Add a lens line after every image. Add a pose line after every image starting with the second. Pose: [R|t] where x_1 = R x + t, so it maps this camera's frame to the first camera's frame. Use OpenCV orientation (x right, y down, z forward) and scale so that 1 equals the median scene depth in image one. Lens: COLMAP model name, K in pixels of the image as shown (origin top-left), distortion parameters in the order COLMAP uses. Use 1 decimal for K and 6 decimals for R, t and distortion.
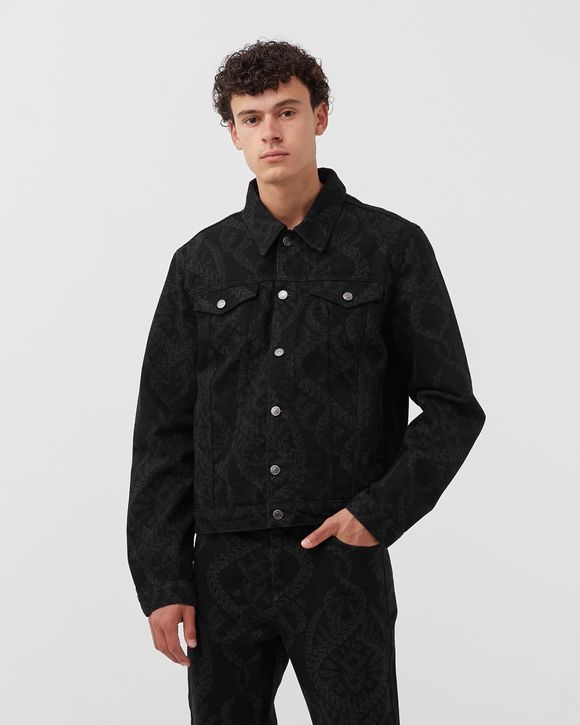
lens RADIAL K [[1052.4, 0, 290.0], [0, 1052.4, 362.5], [0, 0, 1]] dist [-0.586538, -0.005835]
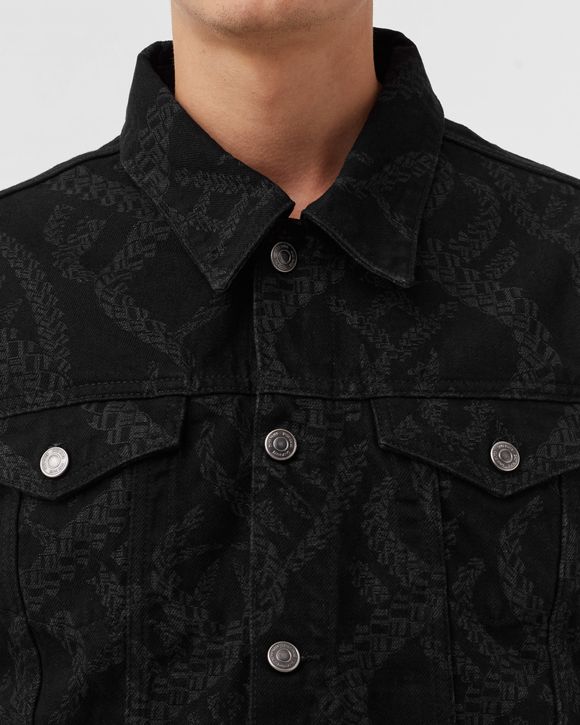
lens RADIAL K [[1152.7, 0, 290.0], [0, 1152.7, 362.5], [0, 0, 1]] dist [-0.100436, -0.059354]
pose [[0.970254, 0.024457, 0.240851, -0.080146], [-0.021907, 0.999672, -0.013261, -0.082186], [-0.241096, 0.007591, 0.970472, 0.686834]]
